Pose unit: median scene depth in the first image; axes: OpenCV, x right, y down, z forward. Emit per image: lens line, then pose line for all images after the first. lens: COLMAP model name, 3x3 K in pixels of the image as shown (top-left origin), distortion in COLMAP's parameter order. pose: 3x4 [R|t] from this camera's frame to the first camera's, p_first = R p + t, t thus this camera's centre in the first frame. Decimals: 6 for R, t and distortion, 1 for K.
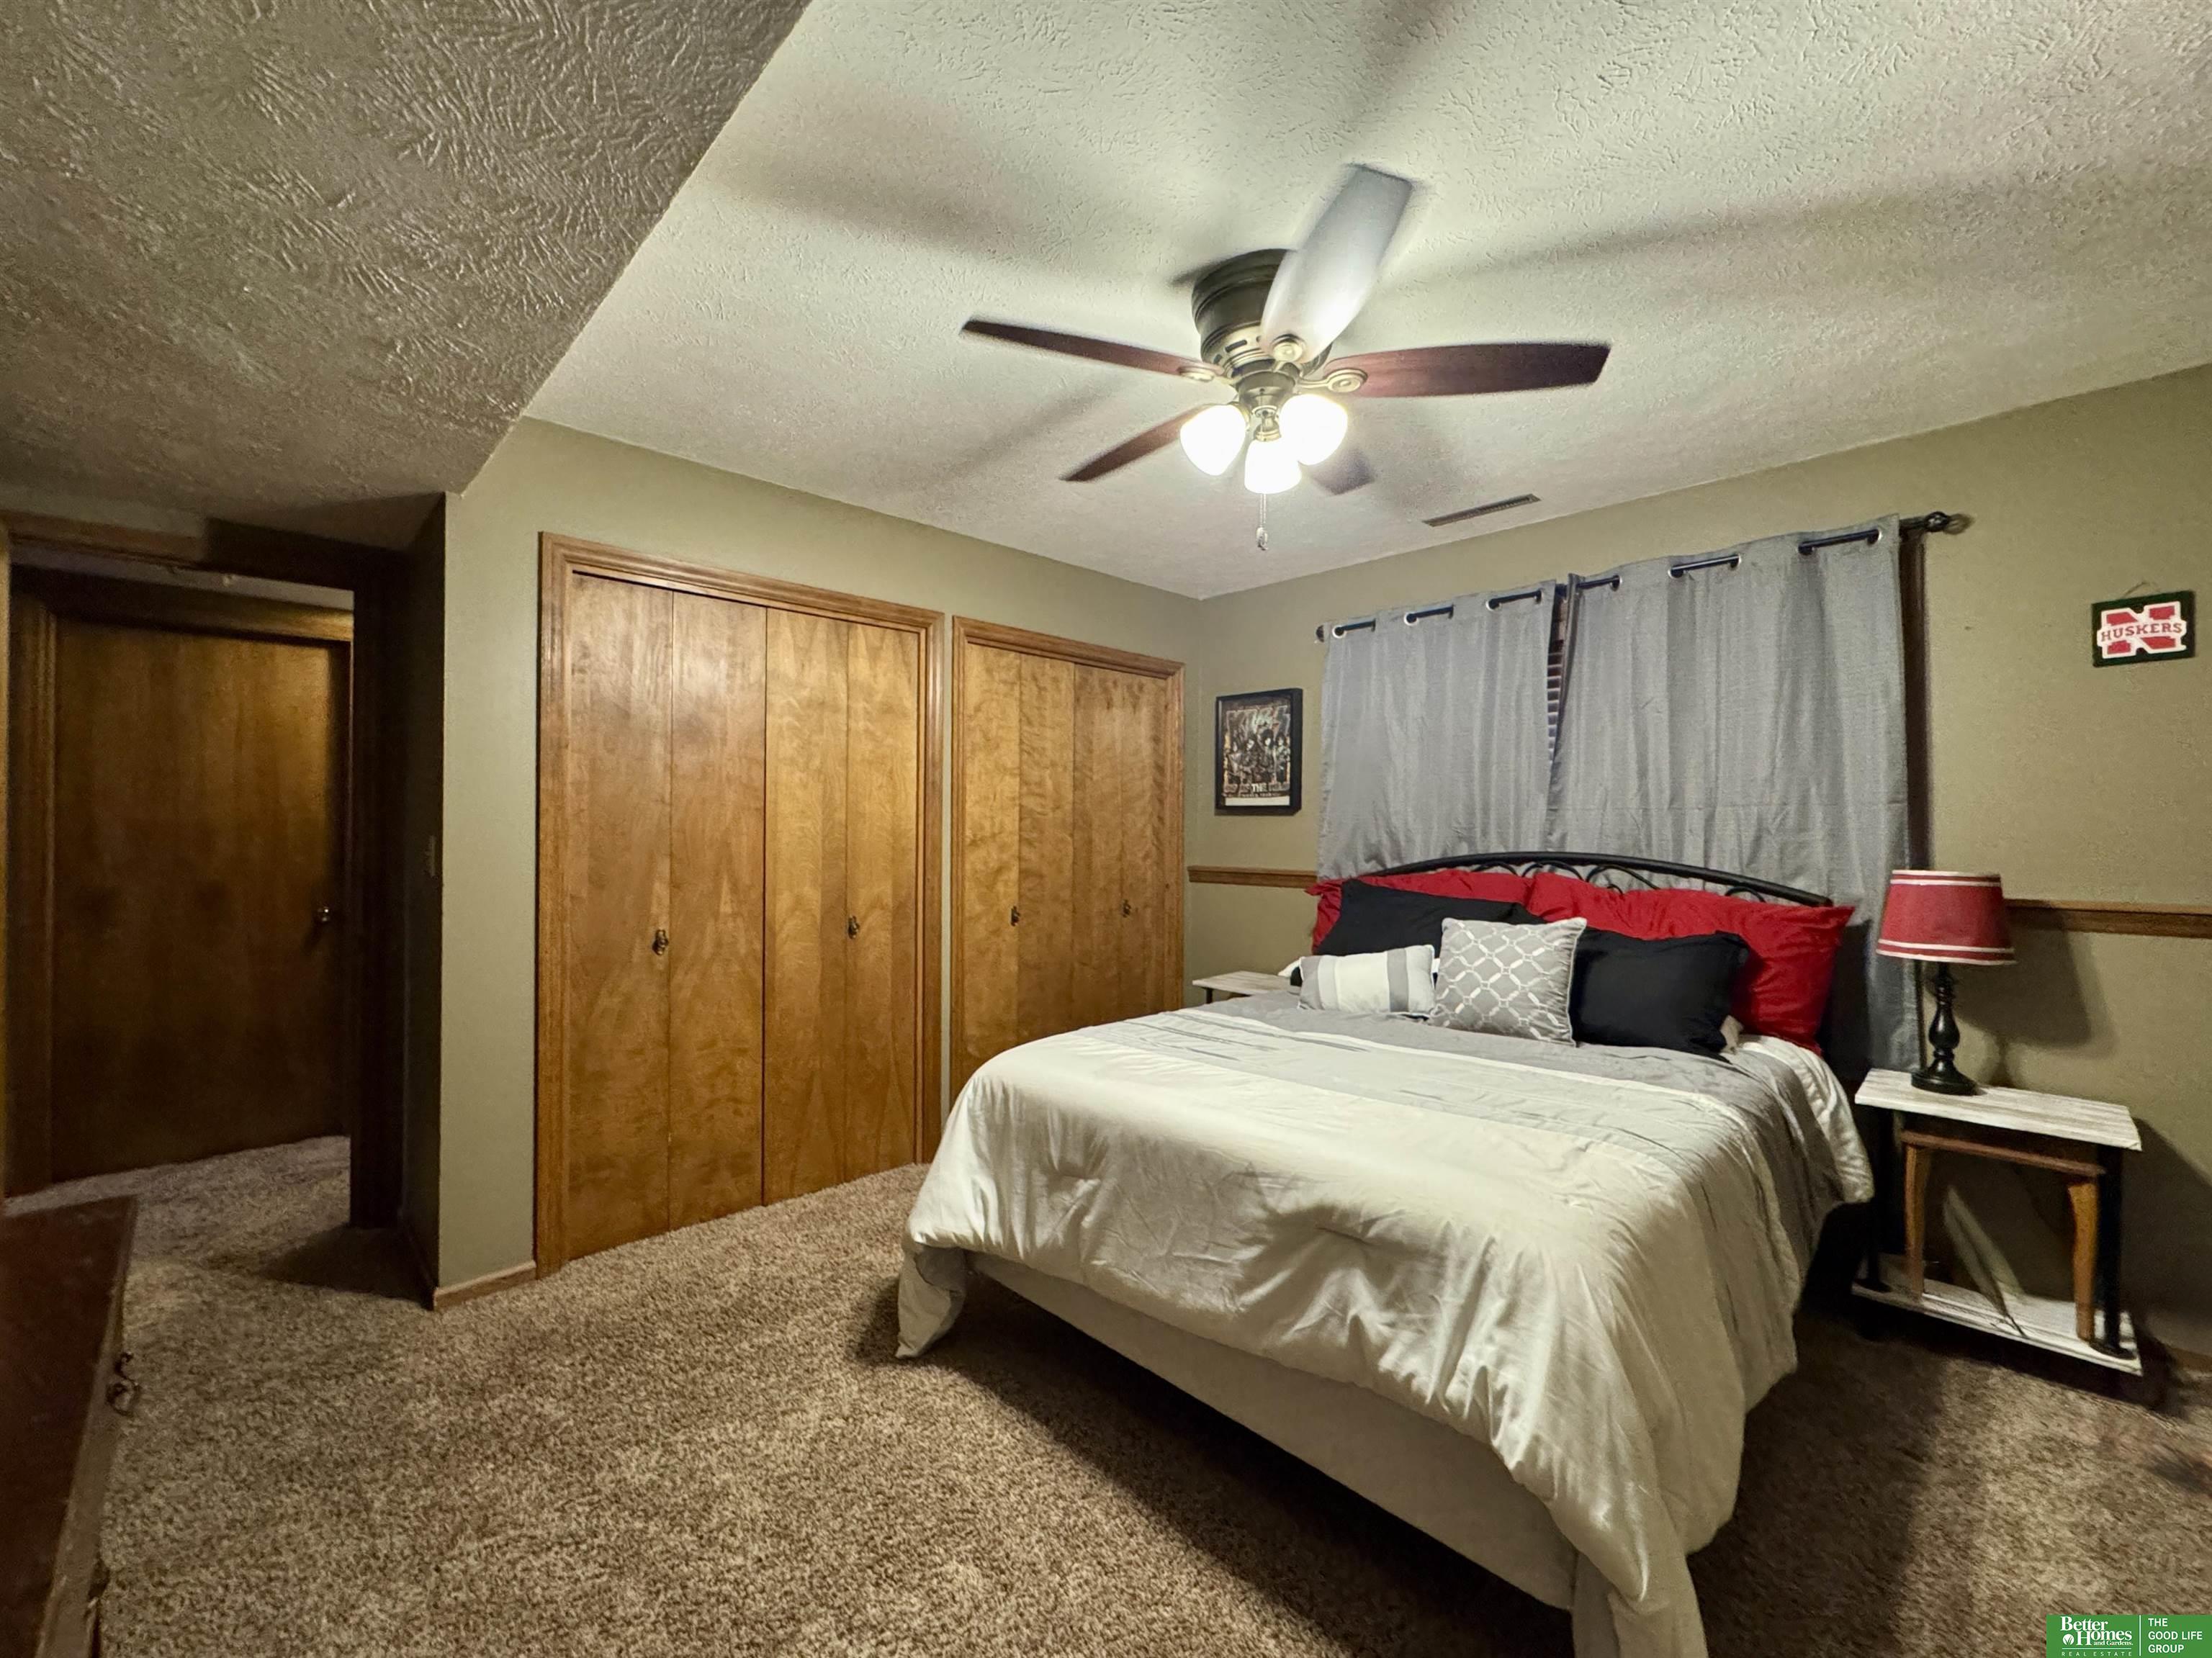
lens RADIAL K [[920.5, 0, 1107.1], [0, 920.5, 826.0], [0, 0, 1]] dist [-0.002331, -0.000402]
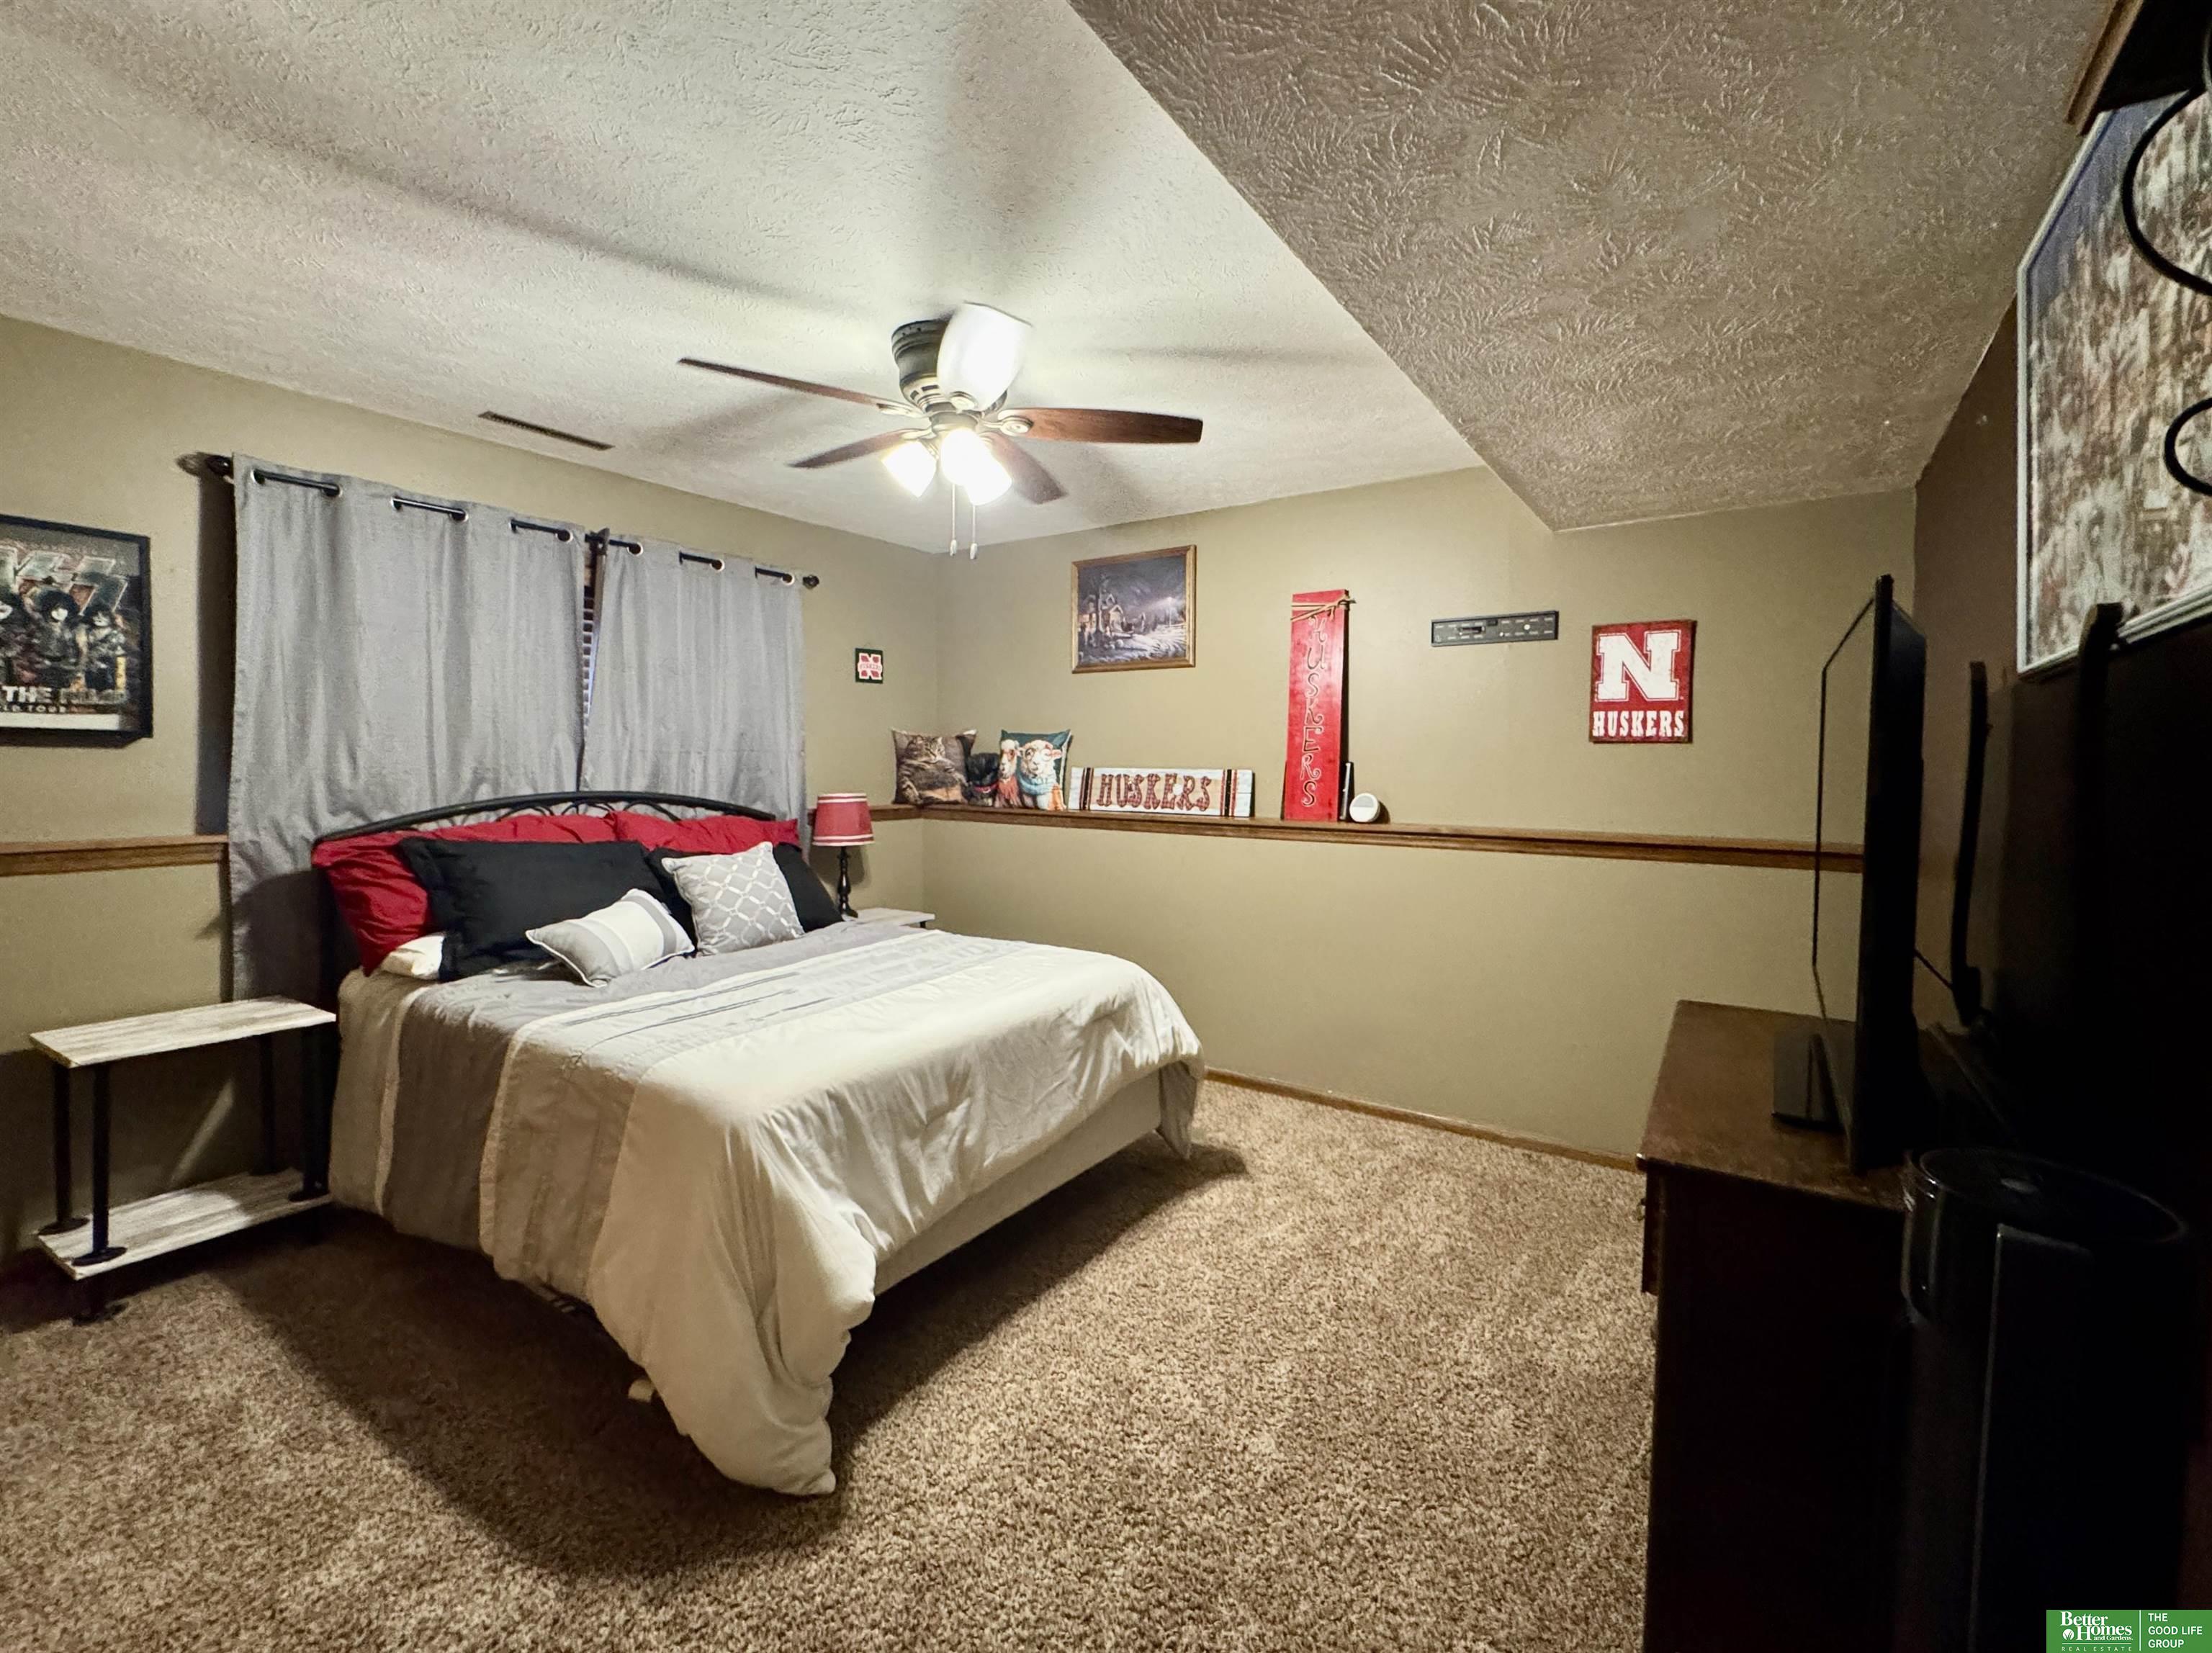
lens RADIAL K [[920.5, 0, 1107.5], [0, 920.5, 826.0], [0, 0, 1]] dist [-0.002331, -0.000402]
pose [[-0.191945, -0.070695, 0.978856, -0.640405], [-0.010579, 0.997493, 0.069966, -0.011398], [-0.981349, 0.003075, -0.192211, 0.612271]]
